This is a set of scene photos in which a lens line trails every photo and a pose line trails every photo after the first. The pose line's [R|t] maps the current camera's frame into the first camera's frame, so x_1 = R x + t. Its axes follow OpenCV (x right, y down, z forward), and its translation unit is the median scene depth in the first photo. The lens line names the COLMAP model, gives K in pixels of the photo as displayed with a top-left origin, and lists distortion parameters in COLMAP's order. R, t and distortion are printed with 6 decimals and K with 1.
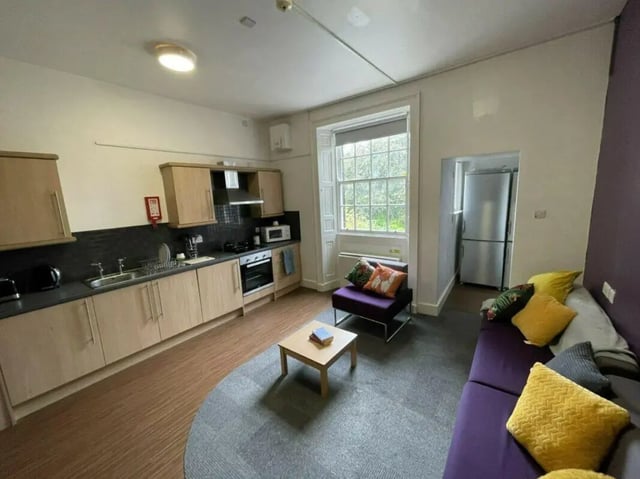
lens RADIAL K [[258.7, 0, 319.6], [0, 258.7, 240.9], [0, 0, 1]] dist [0.022679, -0.023755]
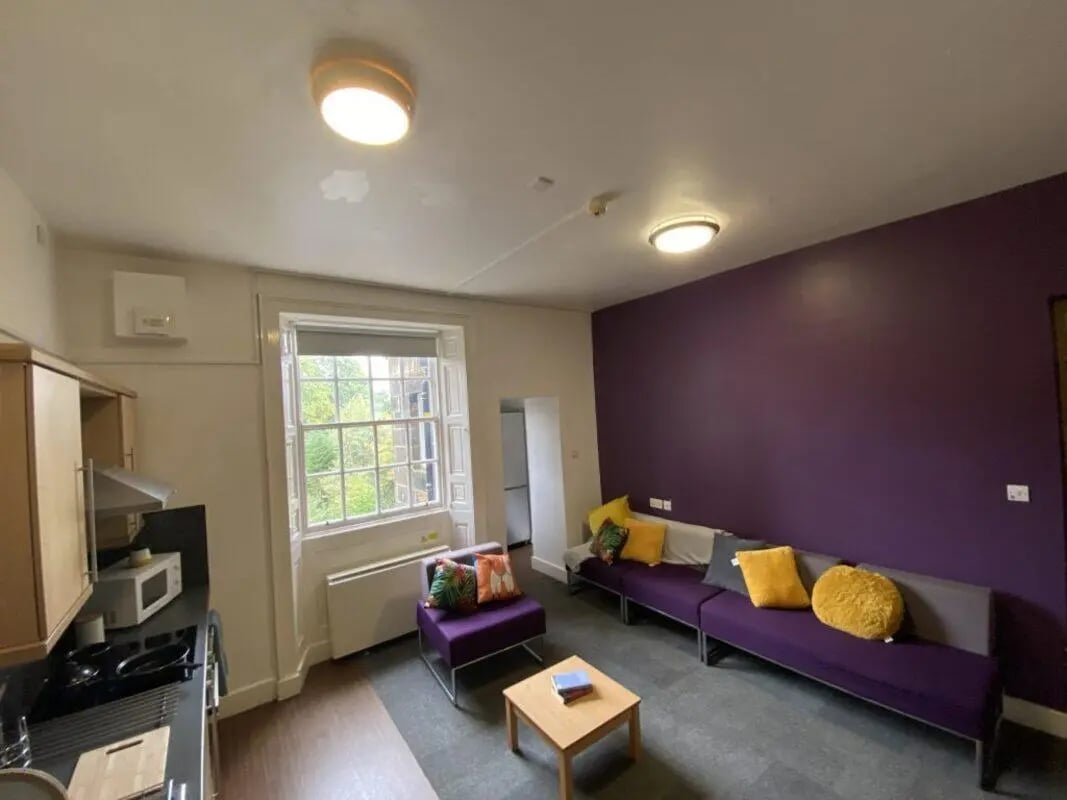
lens RADIAL K [[431.2, 0, 532.8], [0, 431.2, 402.3], [0, 0, 1]] dist [0.022679, -0.023755]
pose [[0.280502, 0.045462, 0.958776, -0.594328], [0.207611, 0.972359, -0.106845, -0.103033], [-0.937132, 0.229023, 0.263310, 0.403862]]
